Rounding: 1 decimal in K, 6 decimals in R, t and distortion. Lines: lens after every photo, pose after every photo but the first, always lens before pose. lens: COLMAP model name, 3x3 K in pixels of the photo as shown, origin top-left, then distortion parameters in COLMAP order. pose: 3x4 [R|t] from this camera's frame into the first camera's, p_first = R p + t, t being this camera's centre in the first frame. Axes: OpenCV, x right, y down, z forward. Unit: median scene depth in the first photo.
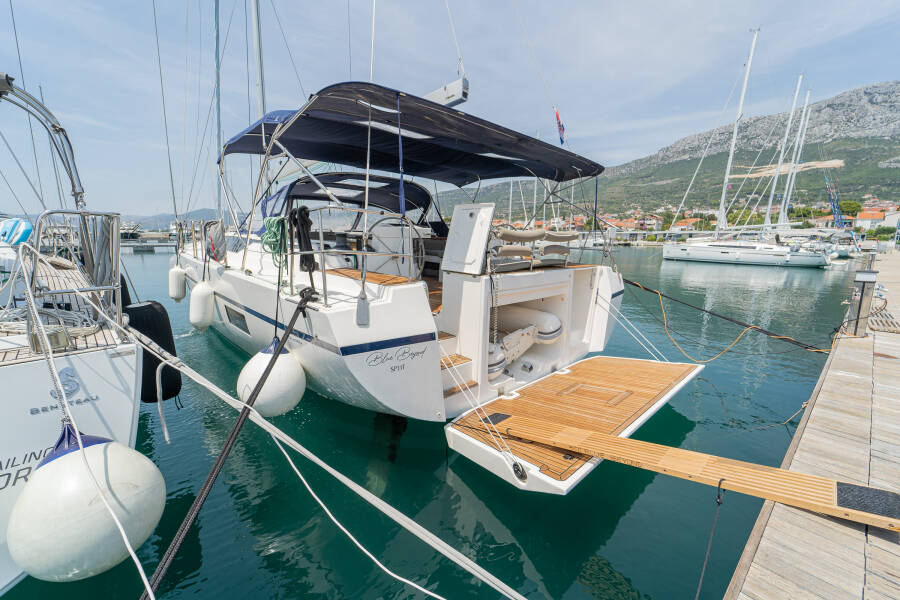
lens RADIAL K [[360.1, 0, 452.2], [0, 360.1, 300.8], [0, 0, 1]] dist [-0.001337, -0.000468]
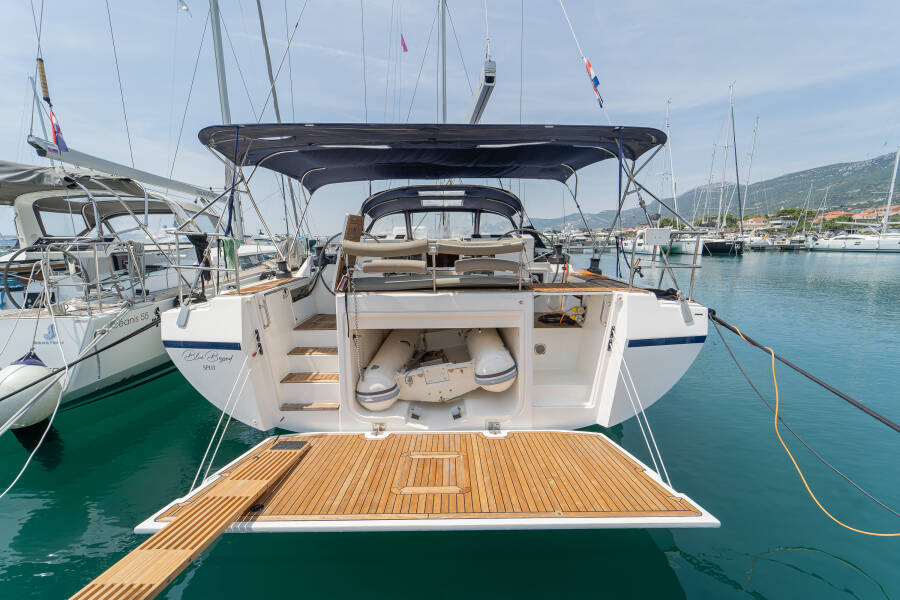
lens RADIAL K [[374.1, 0, 453.4], [0, 374.1, 292.0], [0, 0, 1]] dist [-0.000833, -0.000111]
pose [[0.730240, 0.075313, -0.679027, 0.733656], [-0.094055, 0.995524, 0.009267, -0.084494], [0.676685, 0.057099, 0.734055, 0.379259]]
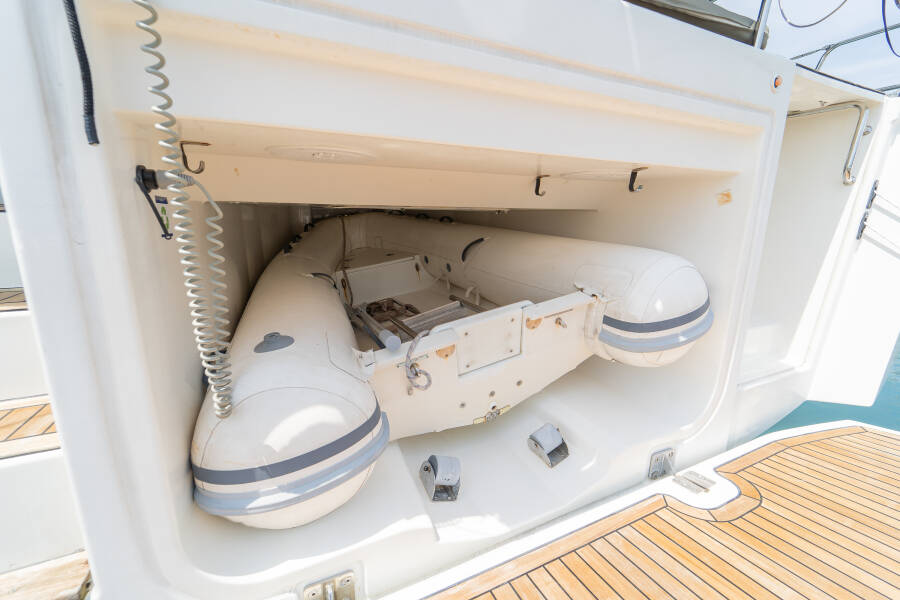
lens RADIAL K [[360.1, 0, 452.2], [0, 360.1, 300.8], [0, 0, 1]] dist [-0.001337, -0.000468]
pose [[0.947105, 0.061945, -0.314888, 0.217621], [-0.047205, 0.997412, 0.054233, 0.065660], [0.317433, -0.036500, 0.947578, 0.721771]]
